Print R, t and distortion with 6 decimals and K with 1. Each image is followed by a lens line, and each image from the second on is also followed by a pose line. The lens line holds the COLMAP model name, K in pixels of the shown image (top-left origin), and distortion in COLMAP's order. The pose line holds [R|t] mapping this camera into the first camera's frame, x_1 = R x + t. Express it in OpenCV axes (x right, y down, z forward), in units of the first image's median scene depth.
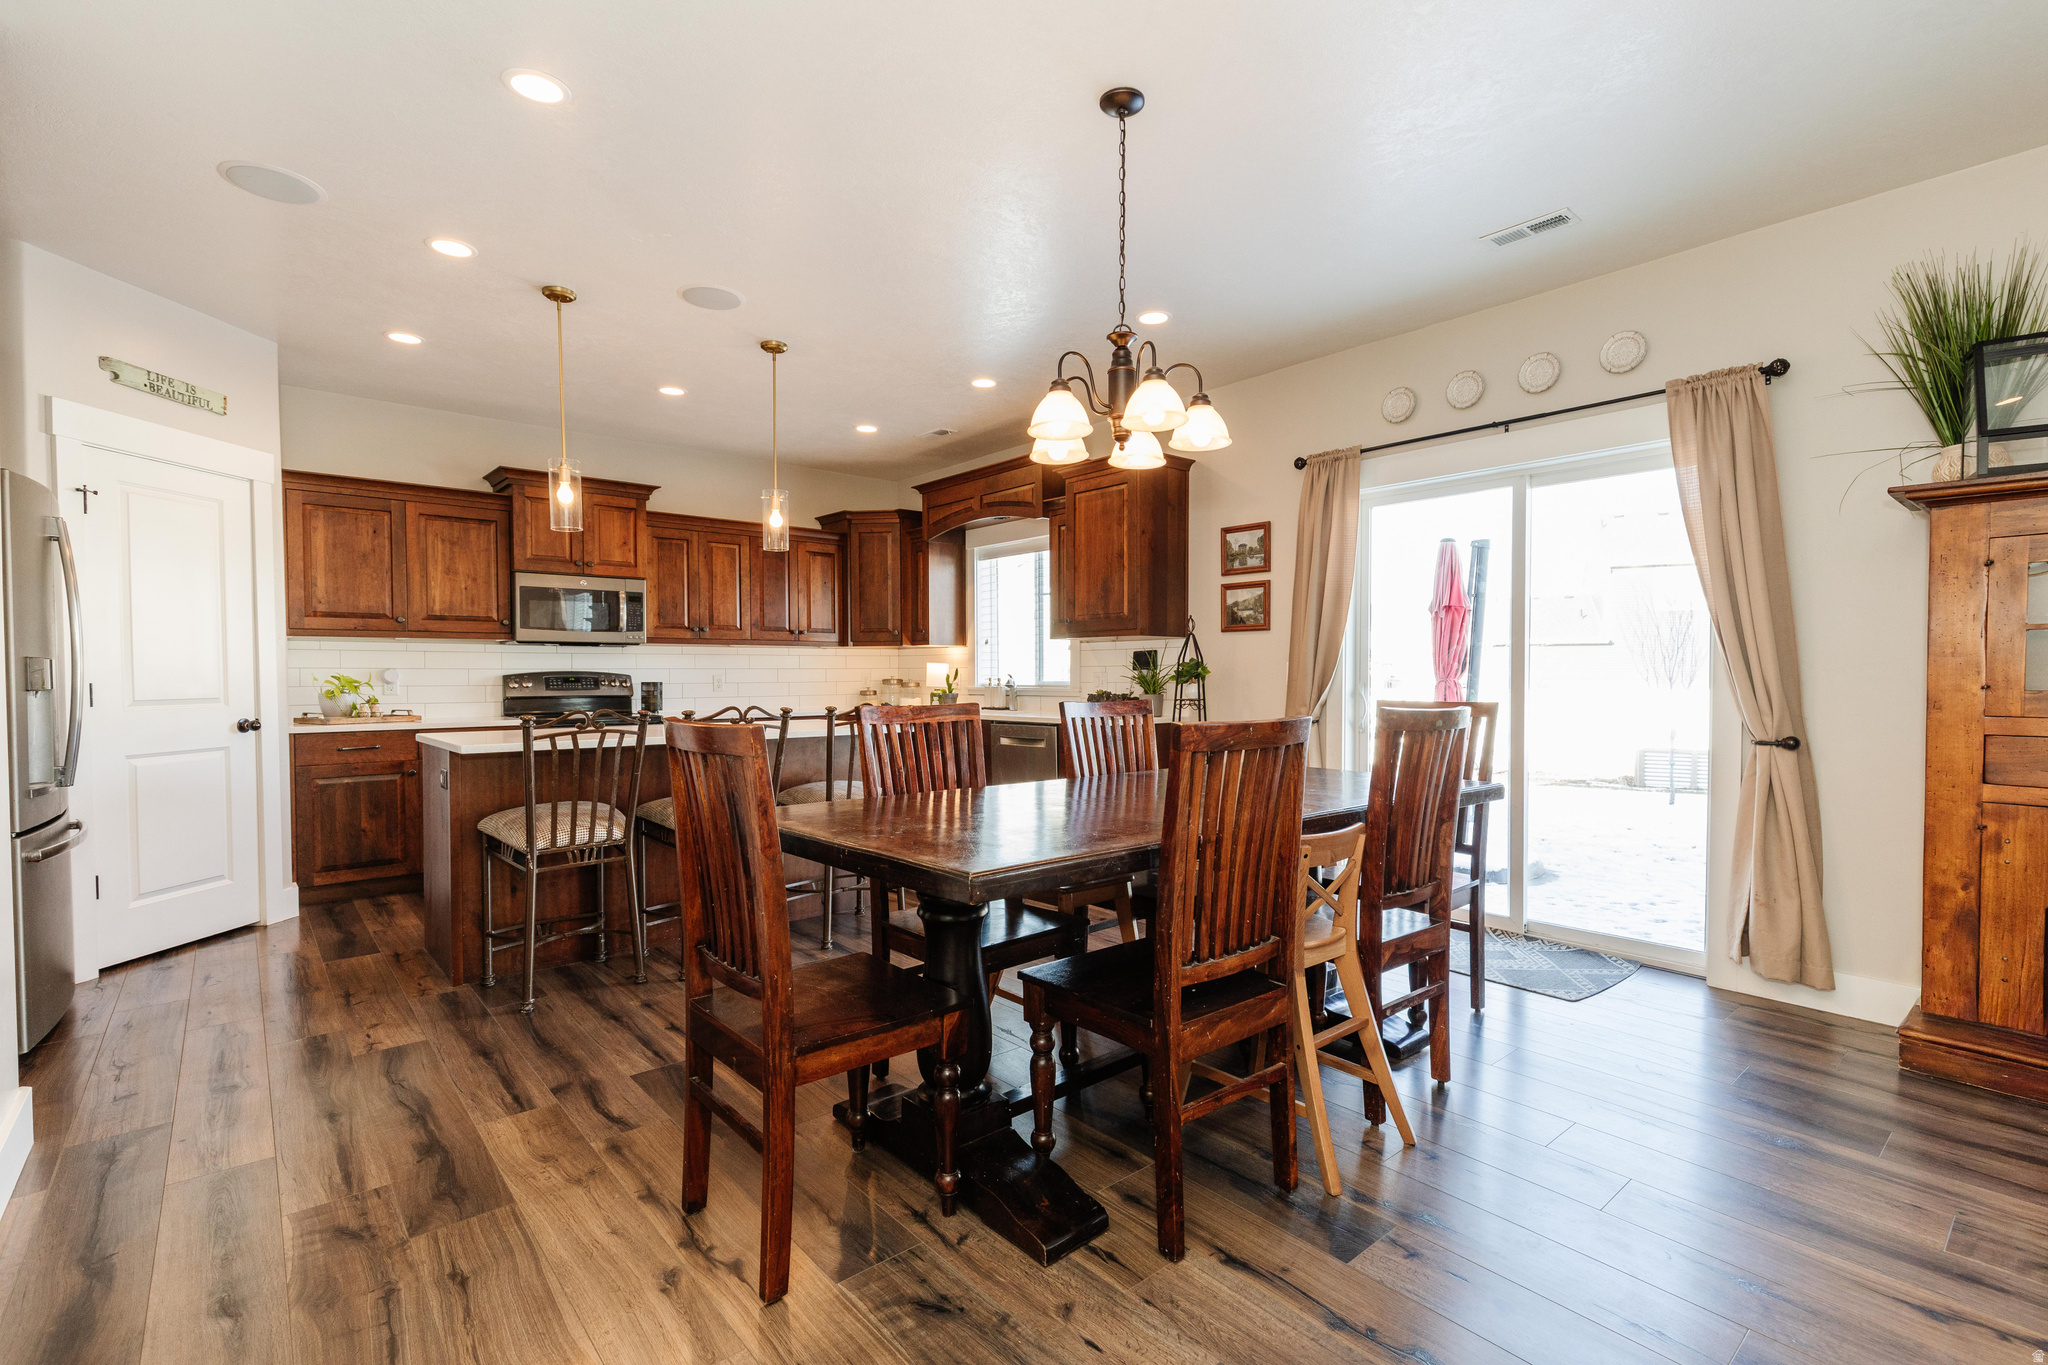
lens RADIAL K [[935.0, 0, 1029.0], [0, 935.0, 688.6], [0, 0, 1]] dist [0.018270, -0.000717]
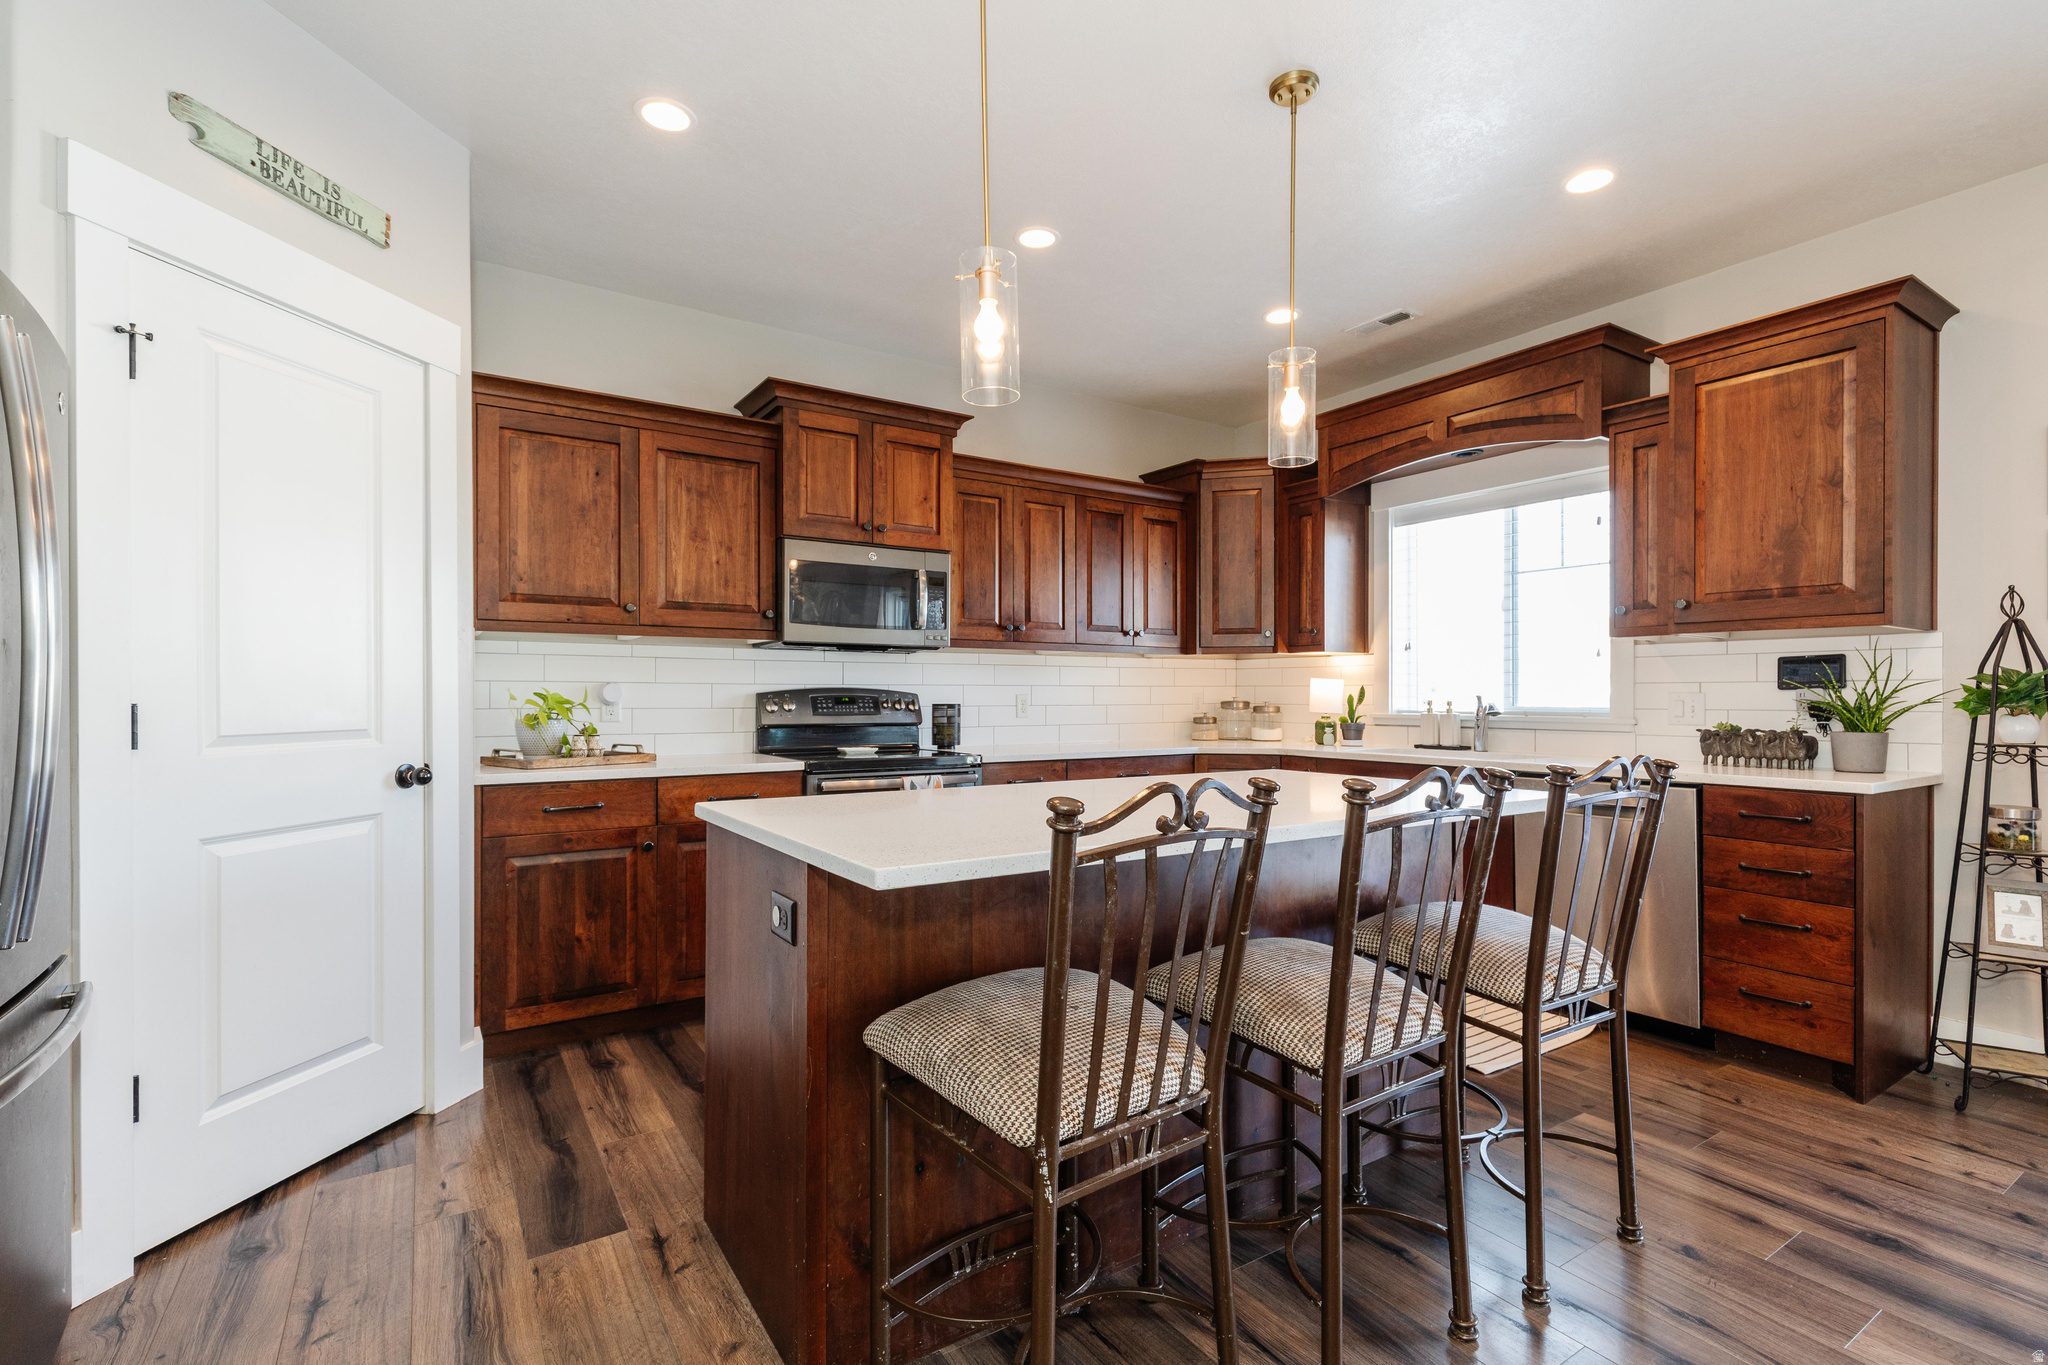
lens RADIAL K [[935.0, 0, 1017.8], [0, 935.0, 689.9], [0, 0, 1]] dist [0.018270, -0.000717]
pose [[0.990662, 0.003679, -0.136289, -0.303082], [-0.006658, 0.999749, -0.021413, -0.003565], [0.136176, 0.022120, 0.990438, 0.382046]]
